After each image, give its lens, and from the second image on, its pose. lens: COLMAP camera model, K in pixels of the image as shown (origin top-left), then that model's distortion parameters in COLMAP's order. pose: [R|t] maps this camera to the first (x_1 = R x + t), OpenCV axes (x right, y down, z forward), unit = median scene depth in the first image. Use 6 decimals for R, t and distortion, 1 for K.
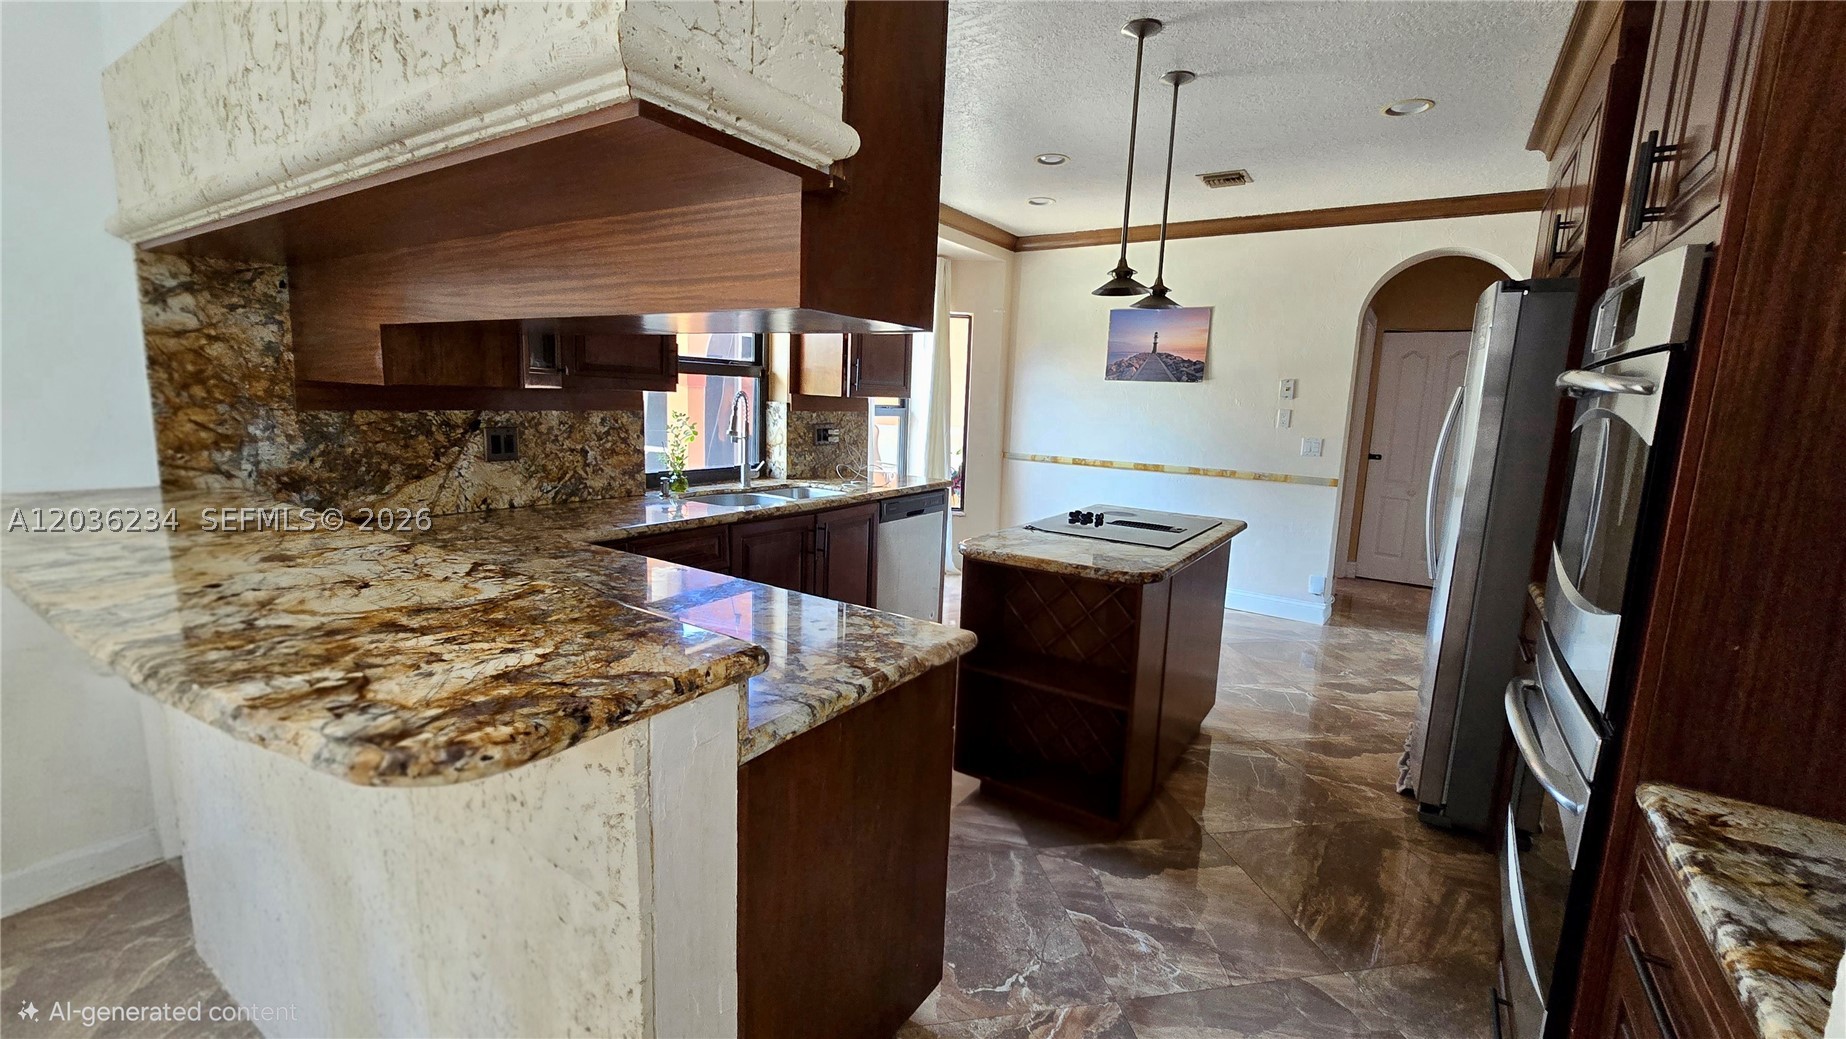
lens RADIAL K [[756.9, 0, 929.1], [0, 756.9, 511.3], [0, 0, 1]] dist [-0.006482, 0.002706]
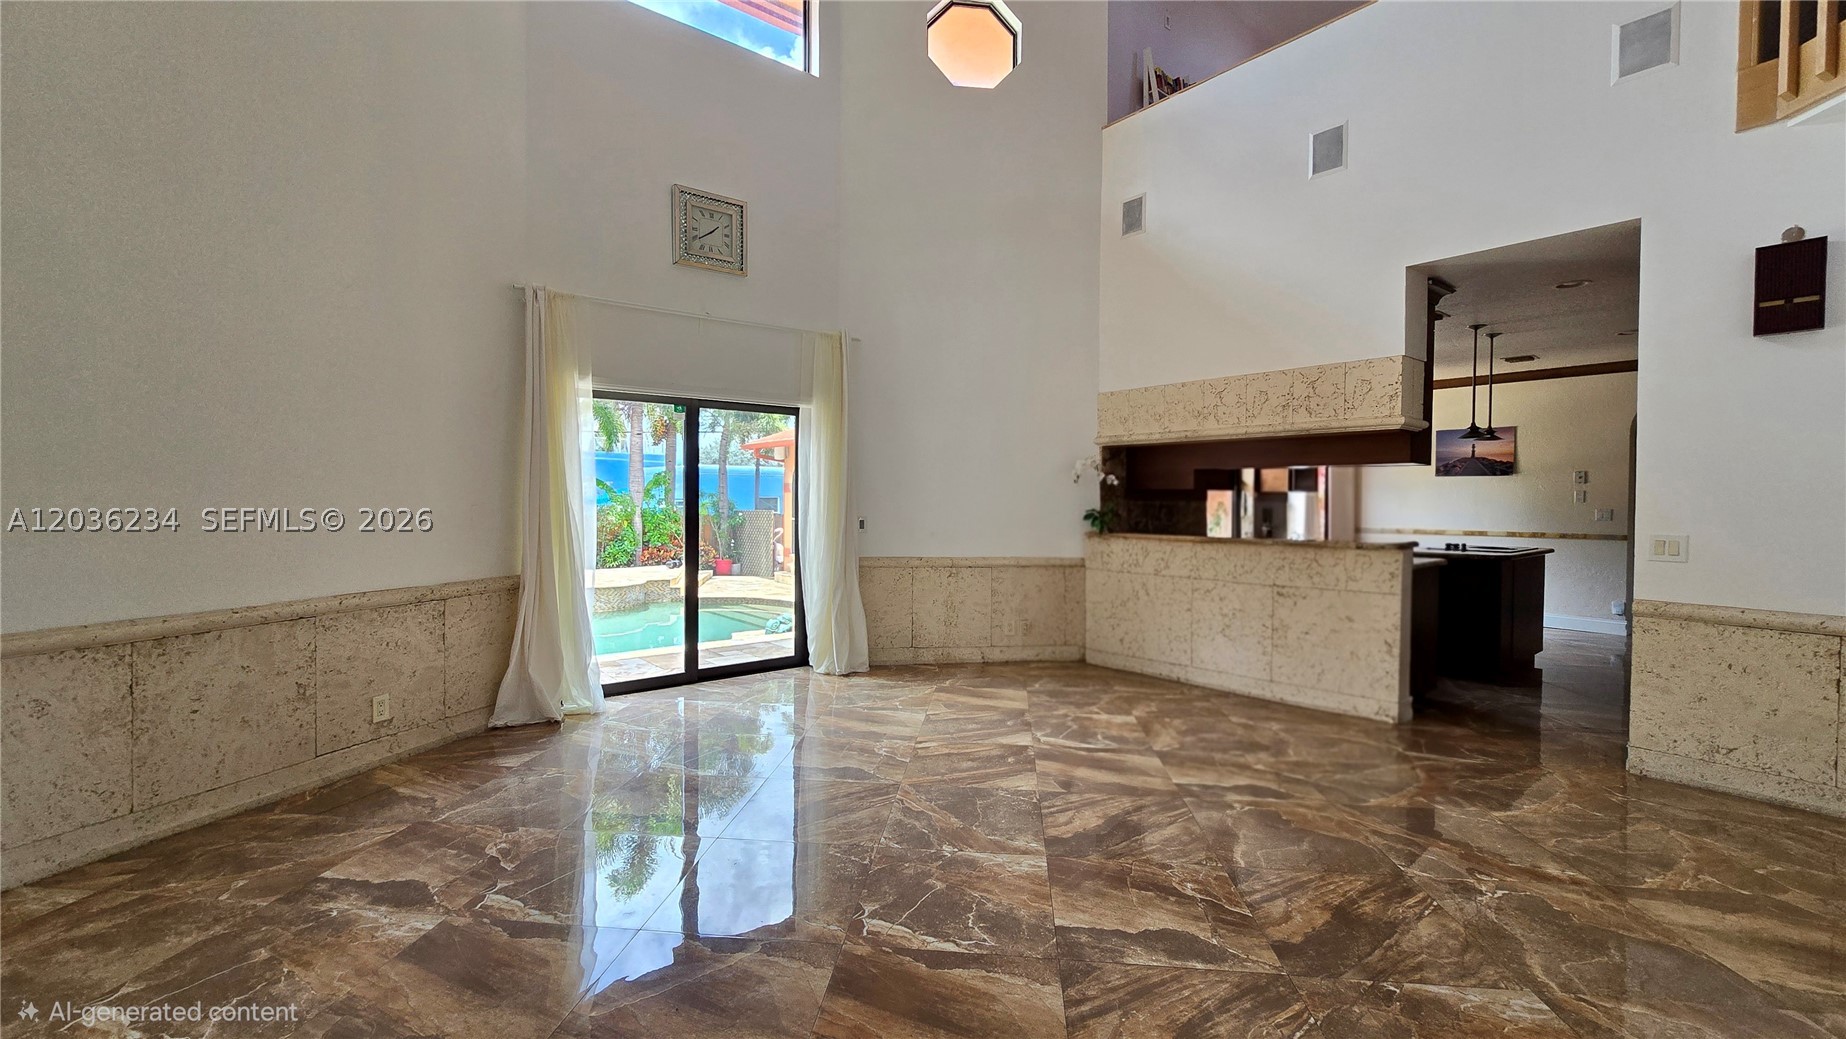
lens RADIAL K [[756.9, 0, 927.2], [0, 756.9, 516.1], [0, 0, 1]] dist [-0.006482, 0.002706]
pose [[0.954594, -0.026790, -0.296703, -0.793582], [-0.013409, 0.991075, -0.132626, 0.321011], [0.297608, 0.130583, 0.945715, -1.951624]]
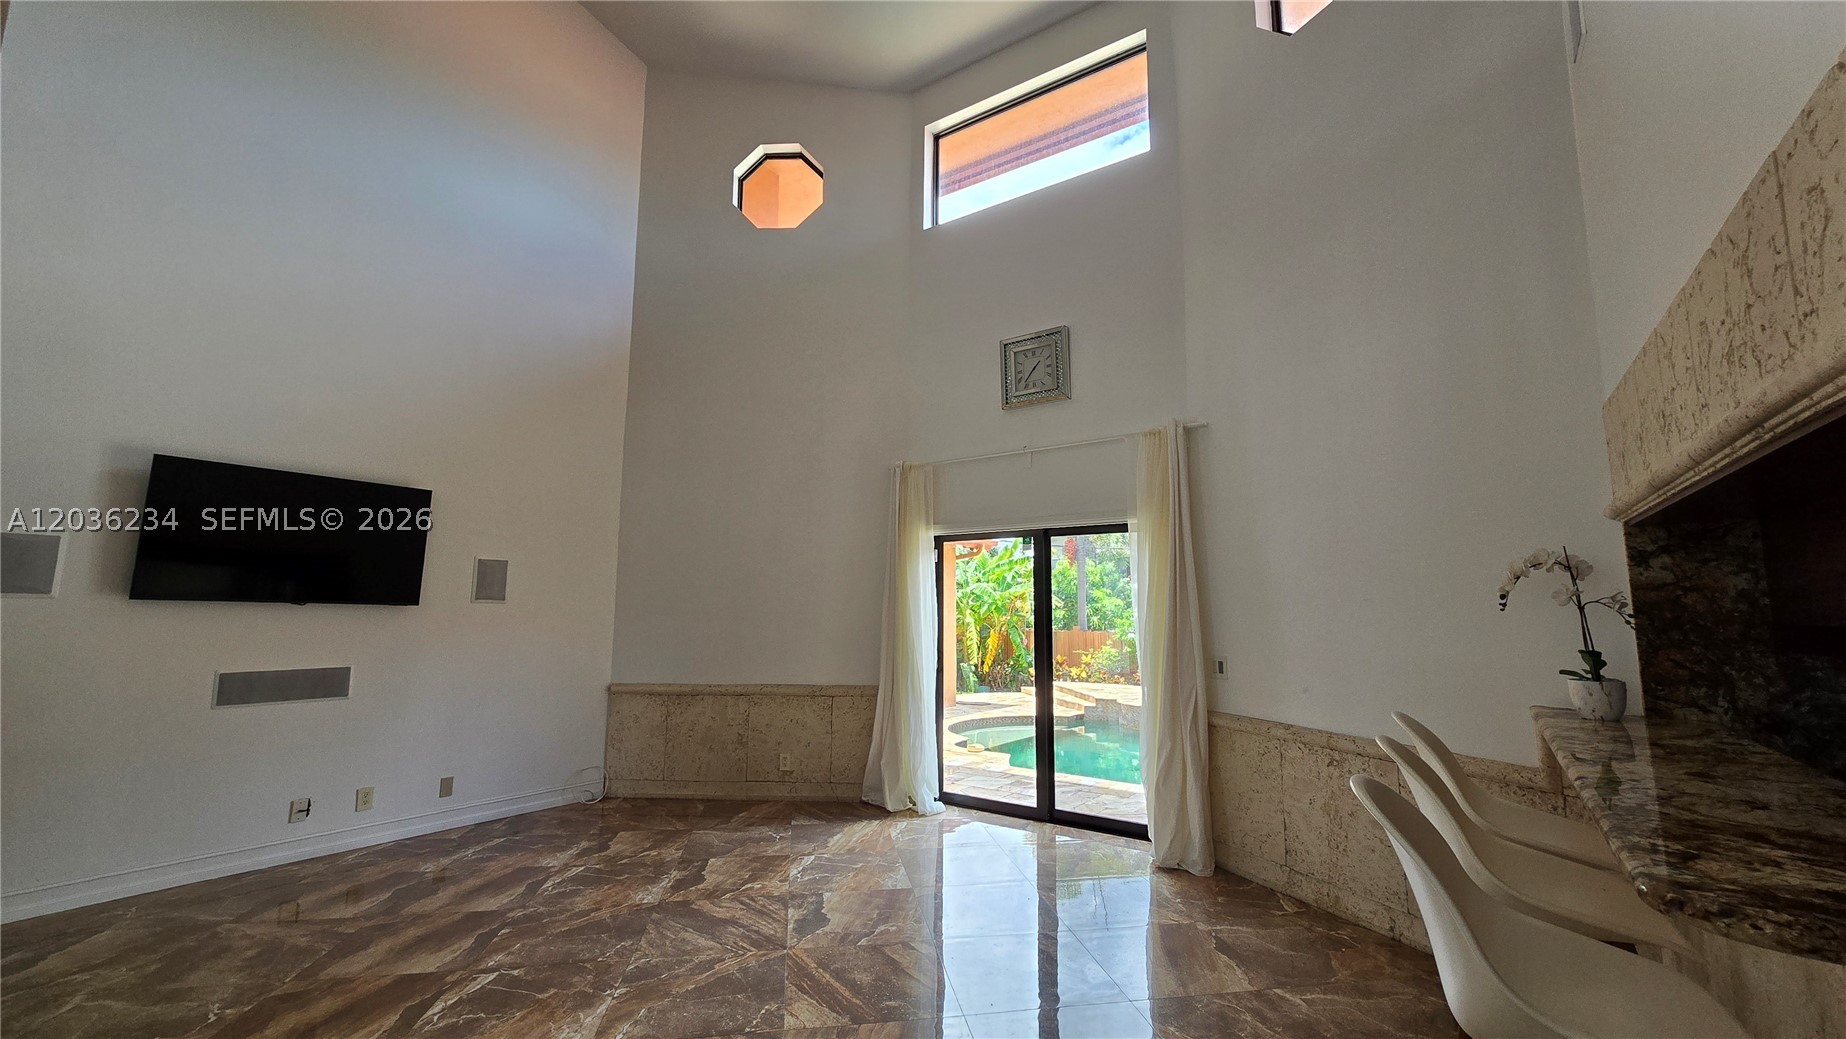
lens RADIAL K [[756.9, 0, 920.5], [0, 756.9, 509.0], [0, 0, 1]] dist [-0.006482, 0.002706]
pose [[-0.034951, -0.168935, -0.985007, 0.269731], [-0.157523, 0.974221, -0.161496, 0.026414], [0.986897, 0.149517, -0.060661, -0.126158]]
